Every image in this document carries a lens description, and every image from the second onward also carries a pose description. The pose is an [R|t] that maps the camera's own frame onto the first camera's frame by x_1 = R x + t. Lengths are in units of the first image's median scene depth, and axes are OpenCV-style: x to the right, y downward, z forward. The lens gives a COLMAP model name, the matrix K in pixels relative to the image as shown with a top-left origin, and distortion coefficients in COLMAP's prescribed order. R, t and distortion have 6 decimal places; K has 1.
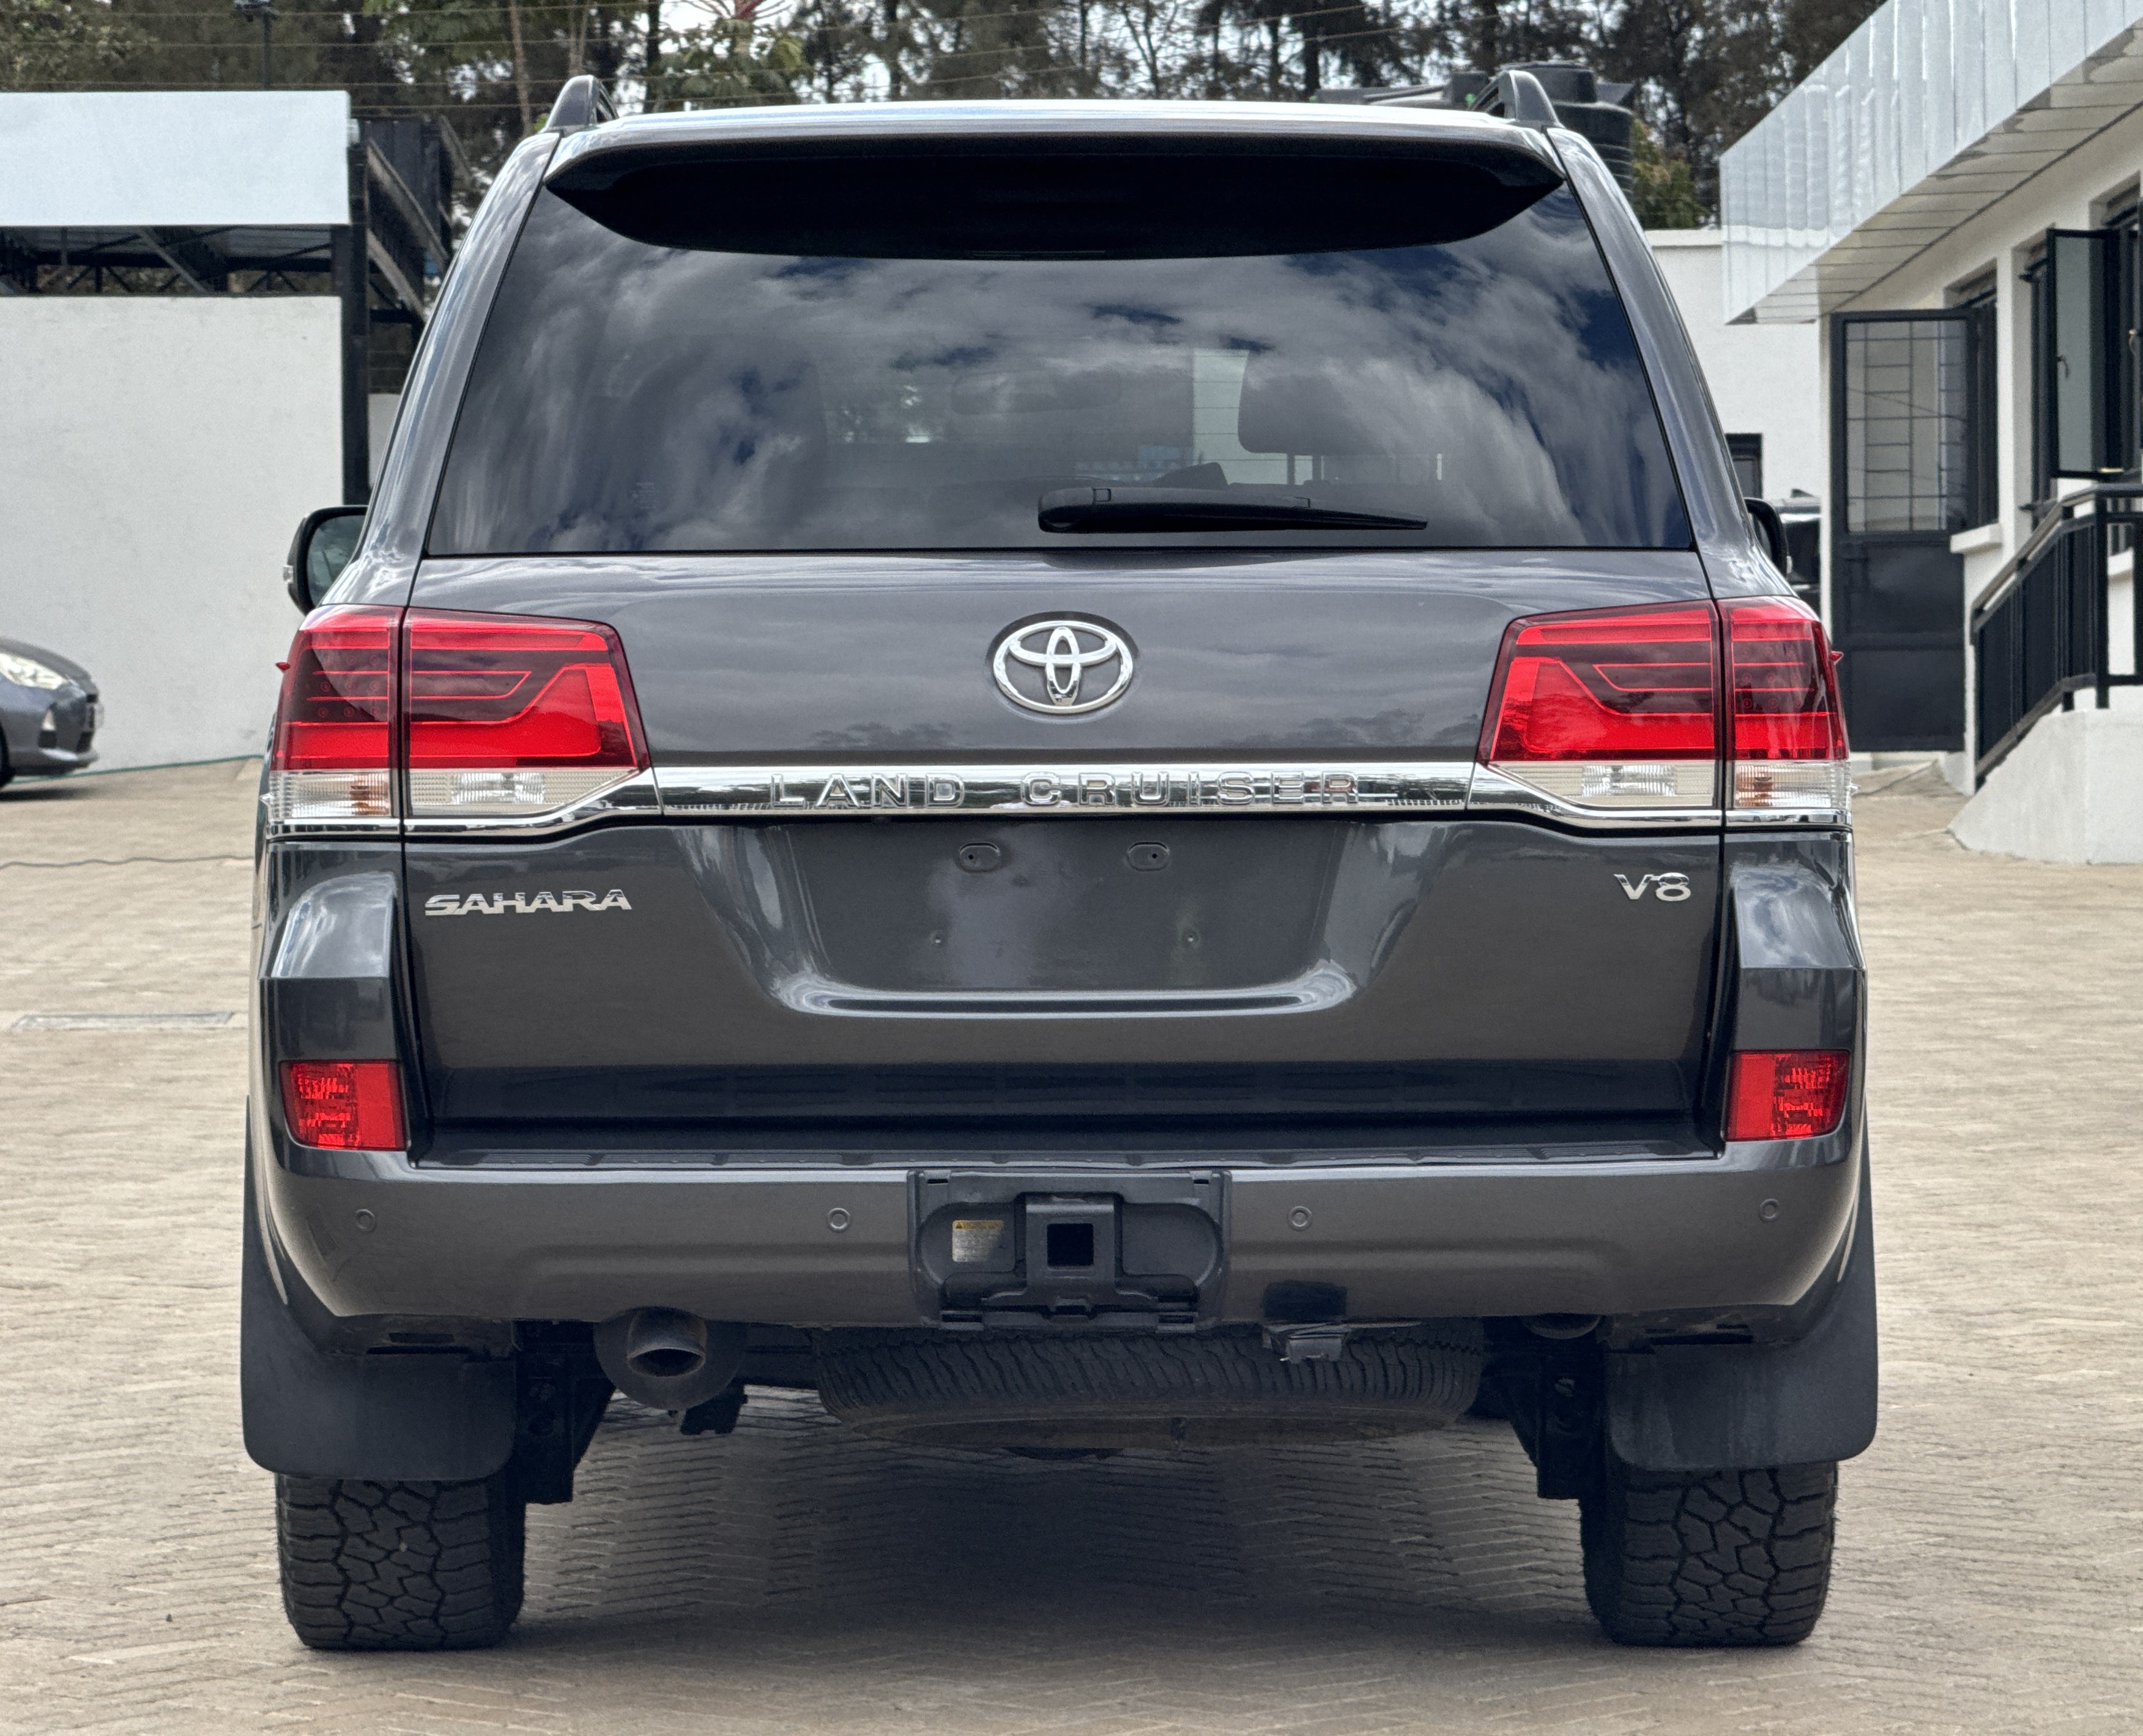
lens RADIAL K [[9055.5, 0, 1065.2], [0, 9055.5, 870.8], [0, 0, 1]] dist [-0.086315, 0.000000]
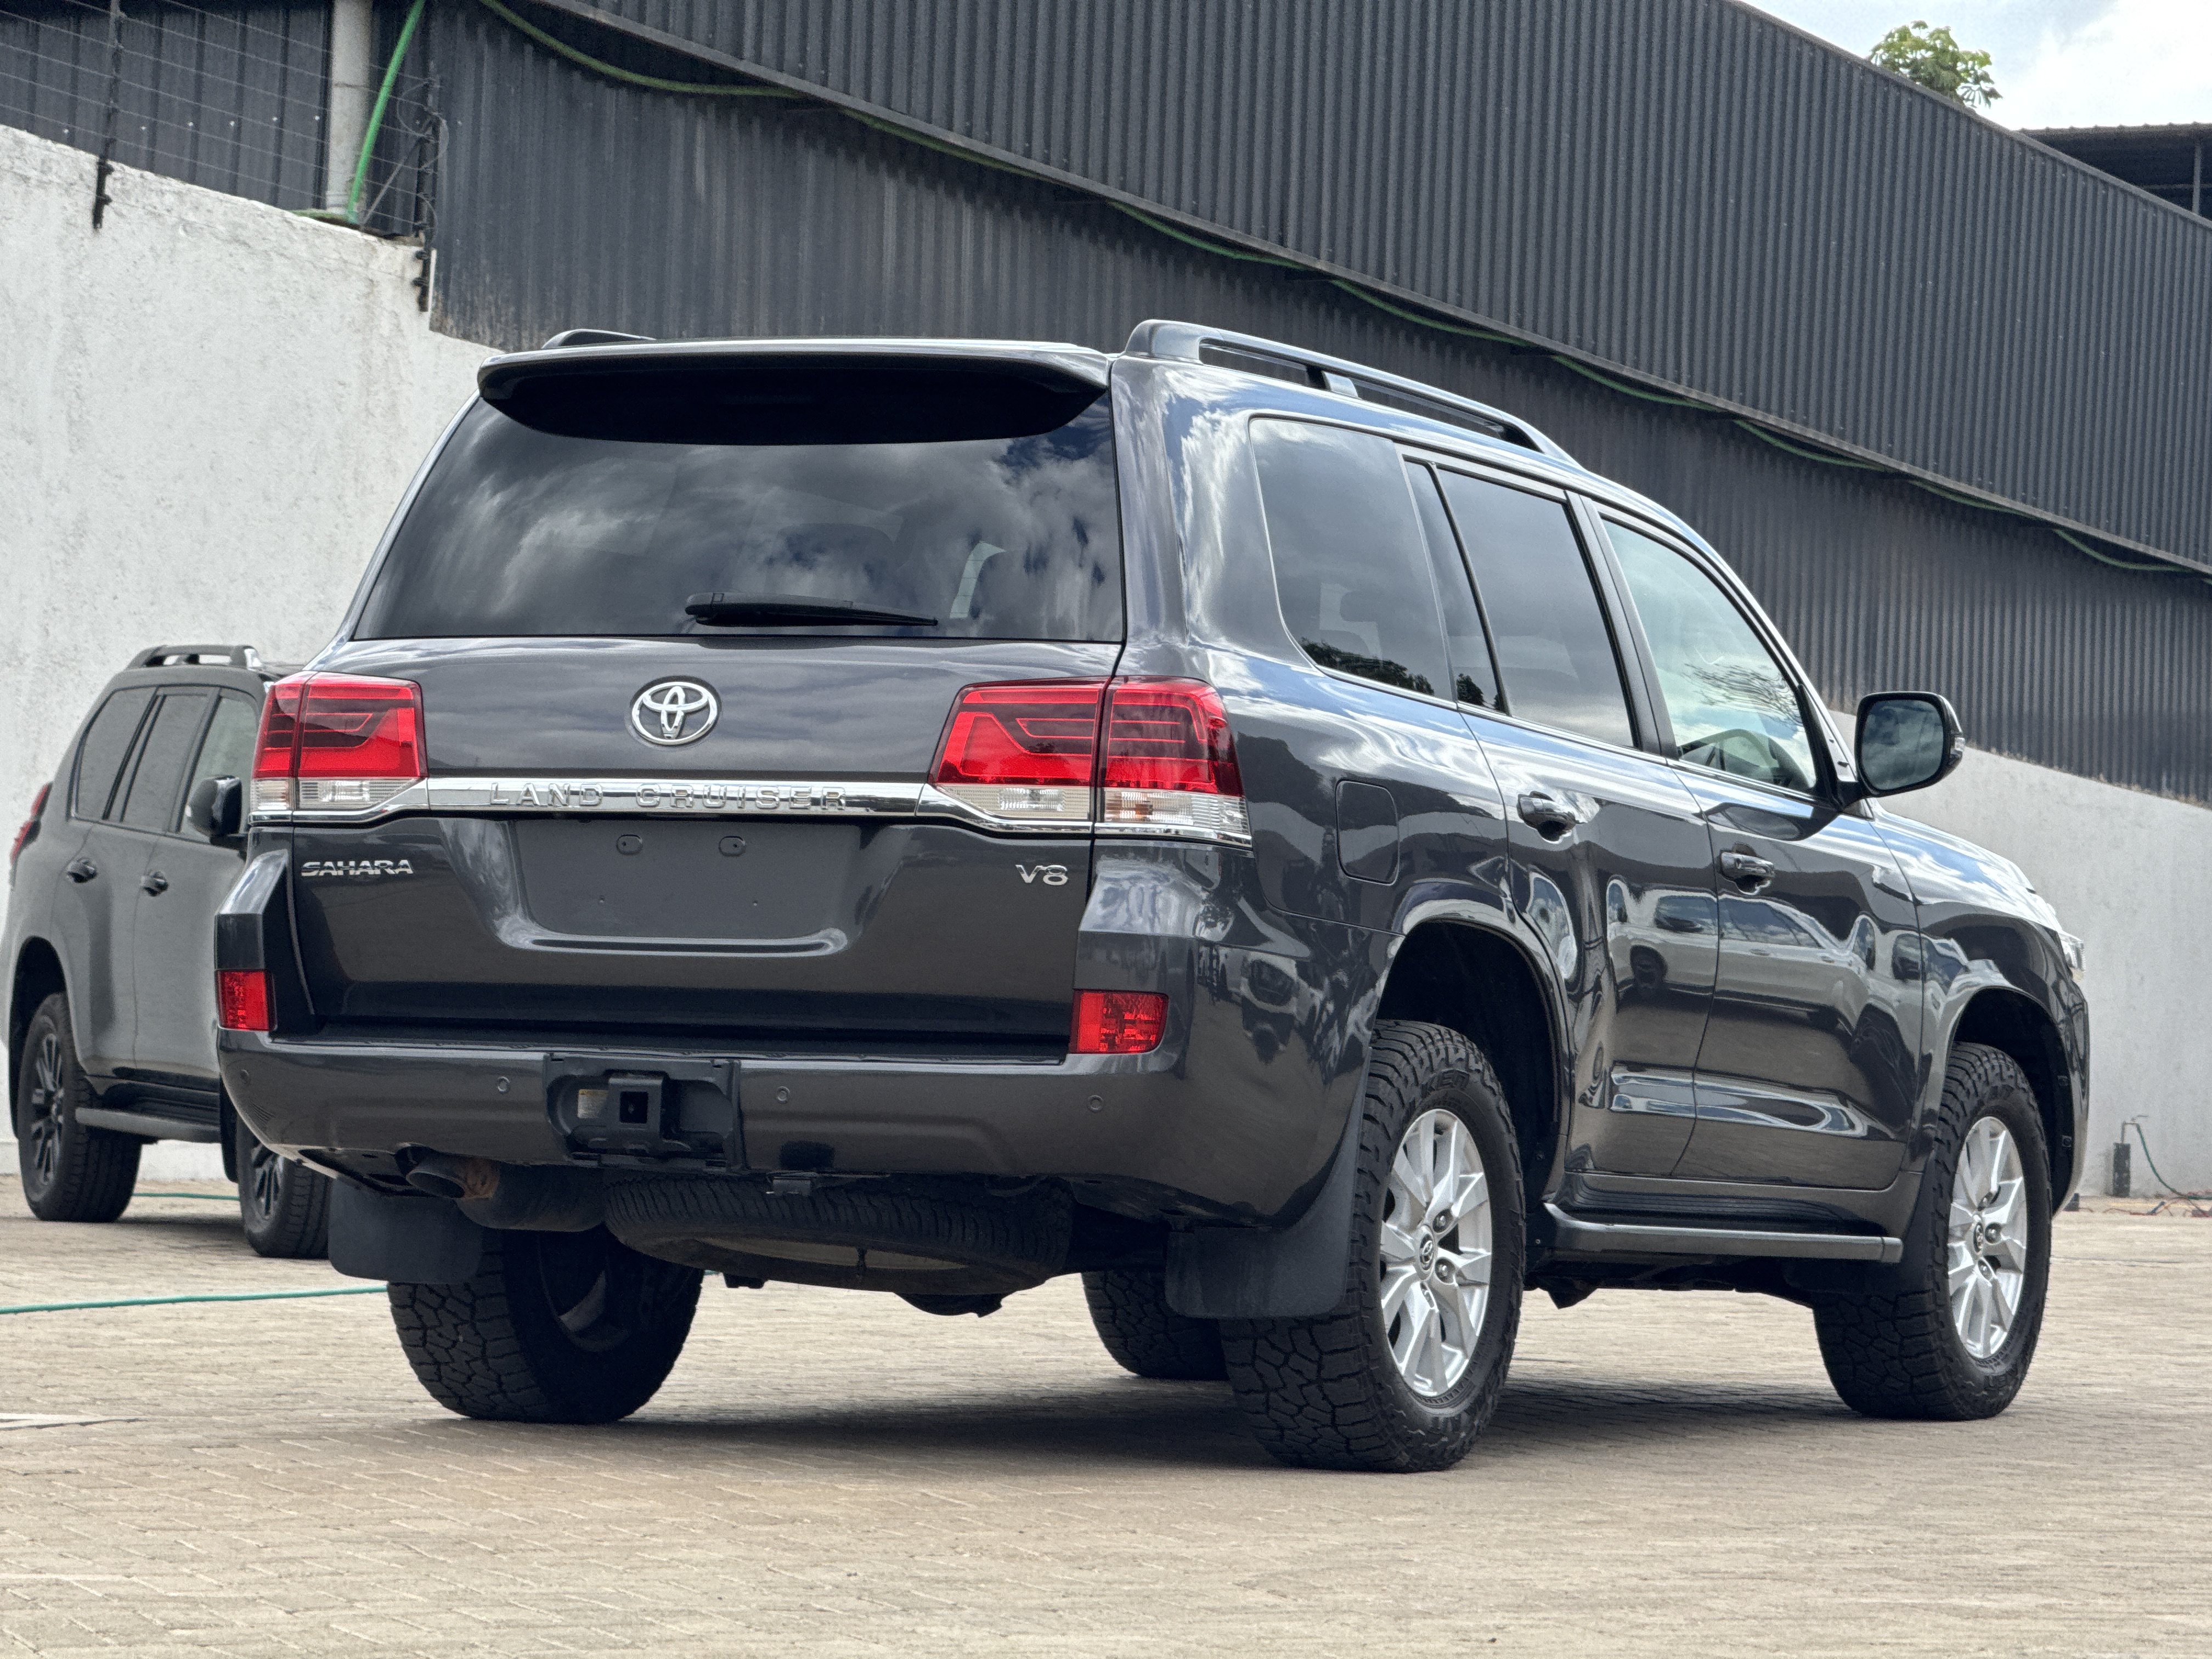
lens RADIAL K [[8026.9, 0, 1109.6], [0, 8026.9, 831.4], [0, 0, 1]] dist [0.006494, 0.000000]
pose [[0.884533, 0.016119, -0.466200, 0.661407], [-0.049741, 0.996964, -0.059904, 0.069975], [0.463819, 0.076176, 0.882649, -0.103917]]
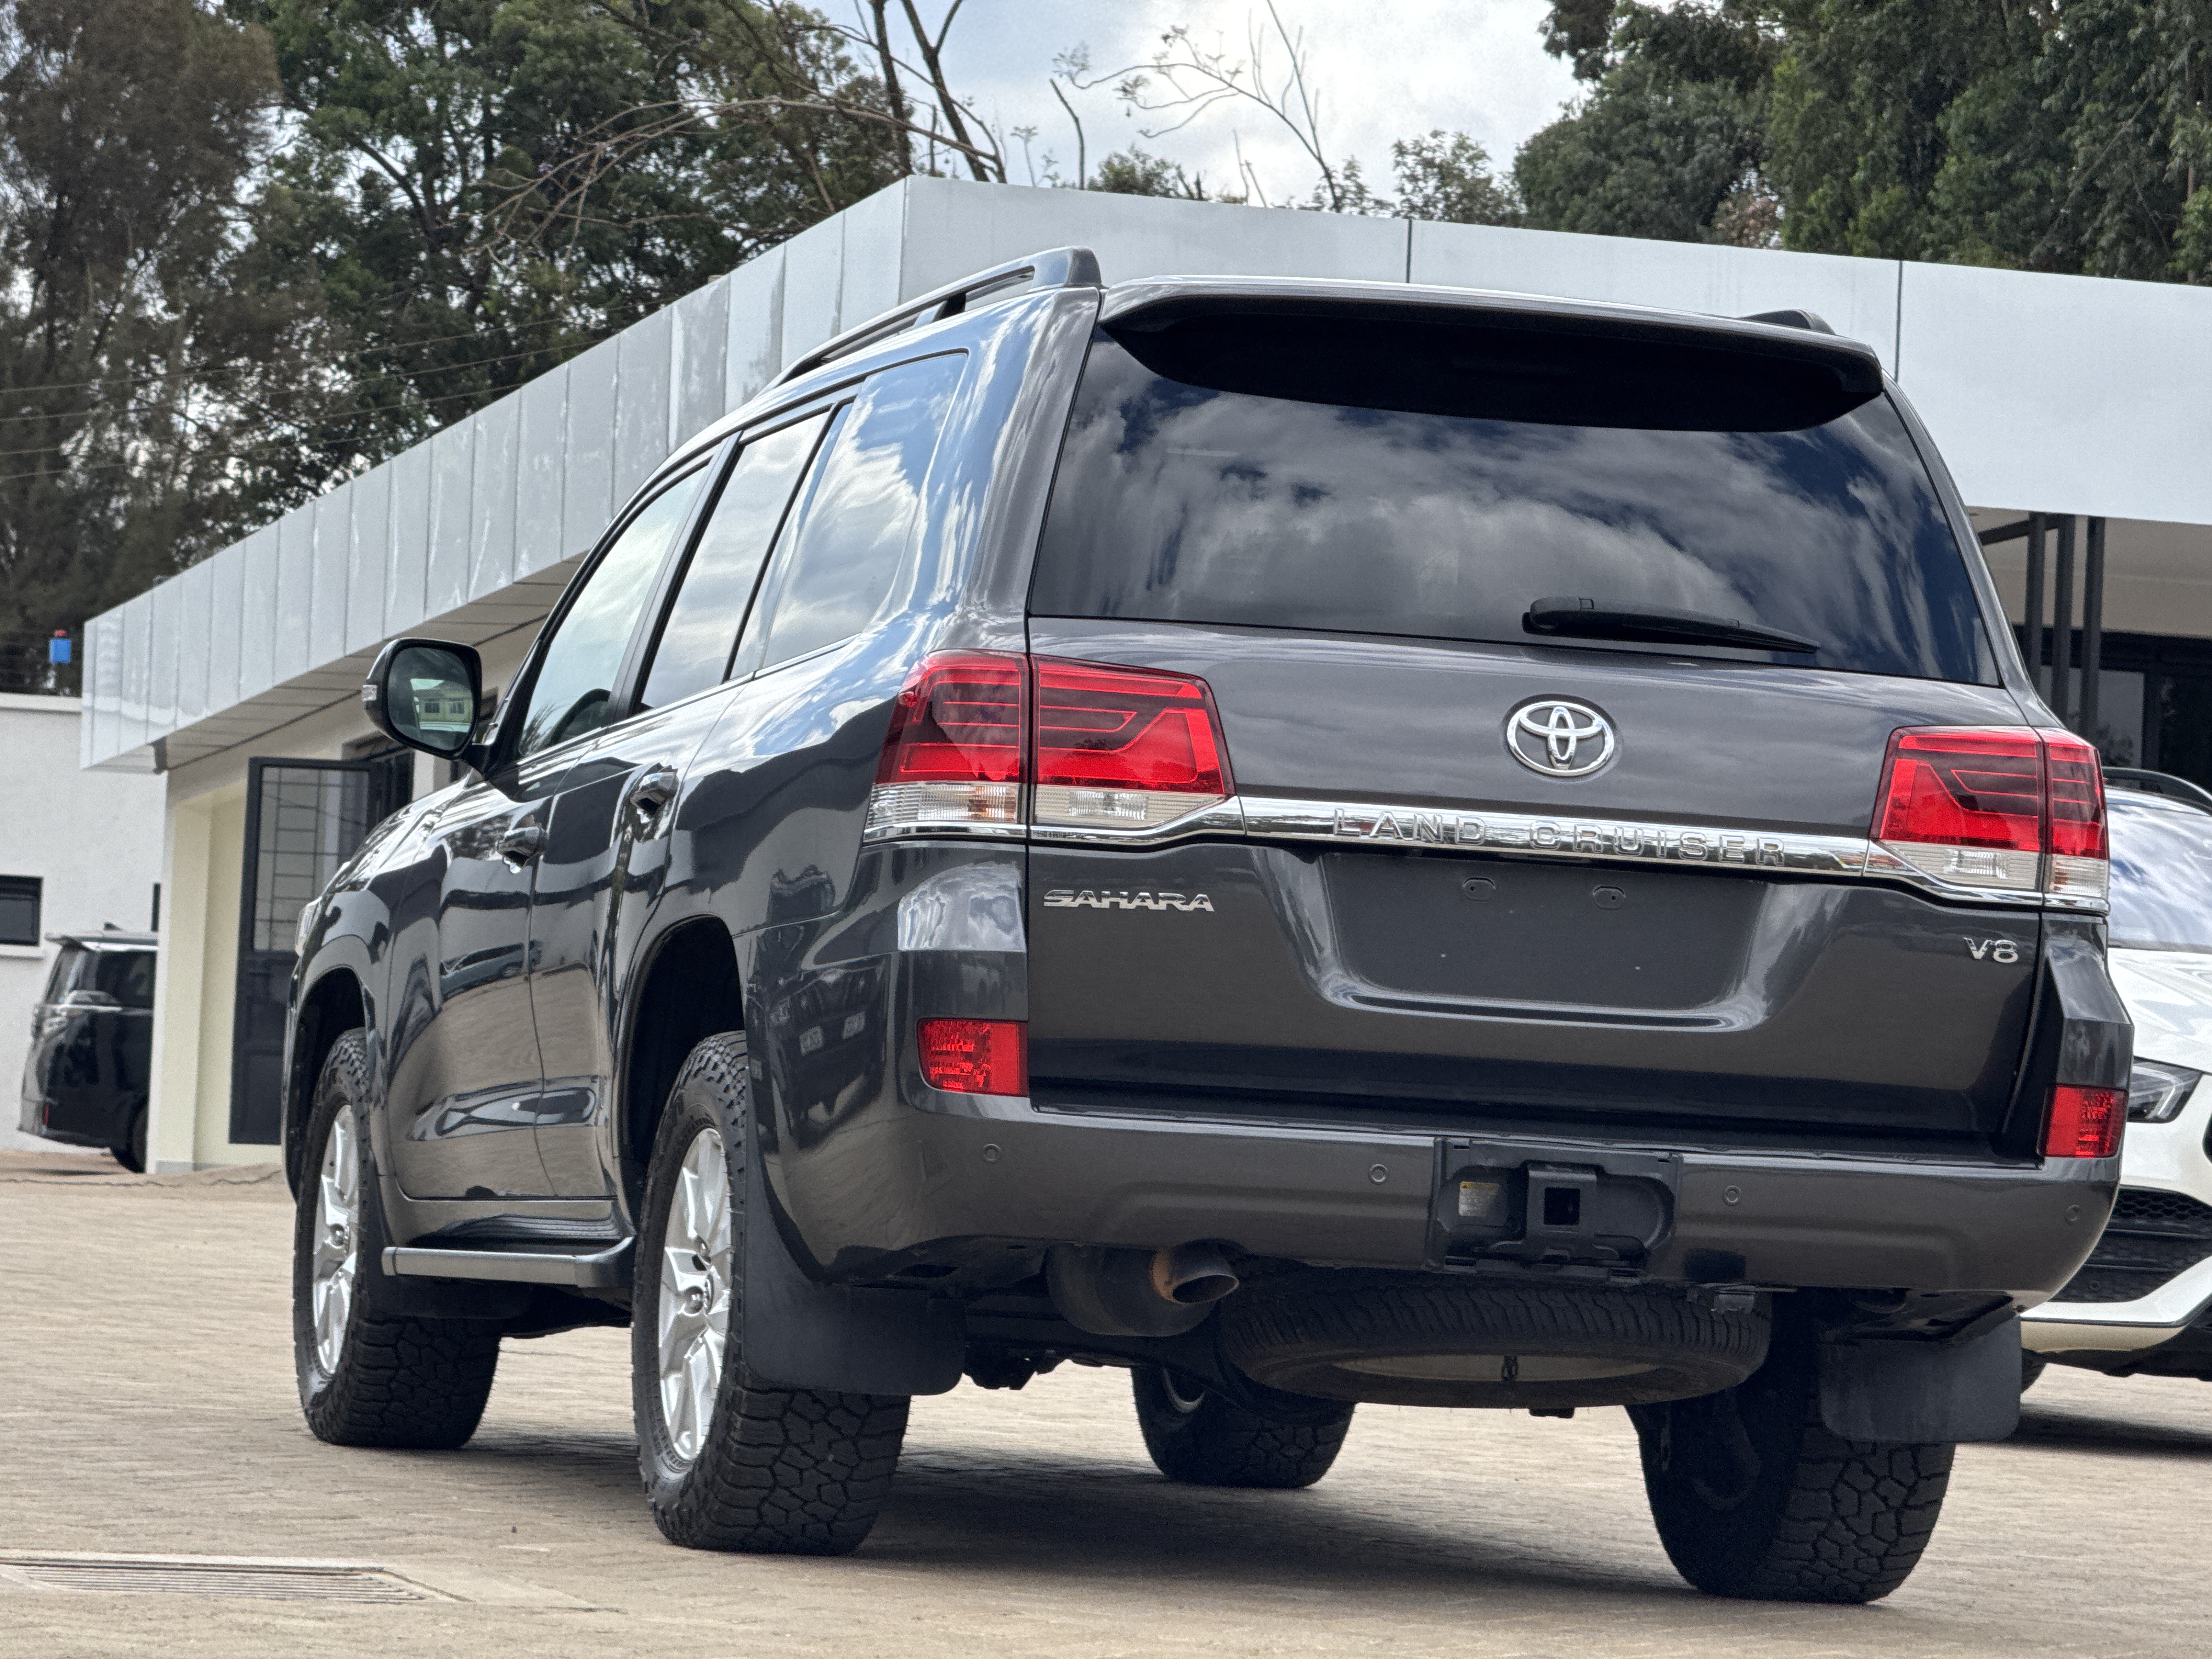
lens RADIAL K [[8026.9, 0, 1110.6], [0, 8026.9, 824.0], [0, 0, 1]] dist [0.006494, 0.000000]
pose [[0.966554, 0.069063, 0.246987, -0.327222], [-0.053095, 0.996080, -0.070746, 0.069308], [-0.250905, 0.055266, 0.966433, -0.038234]]
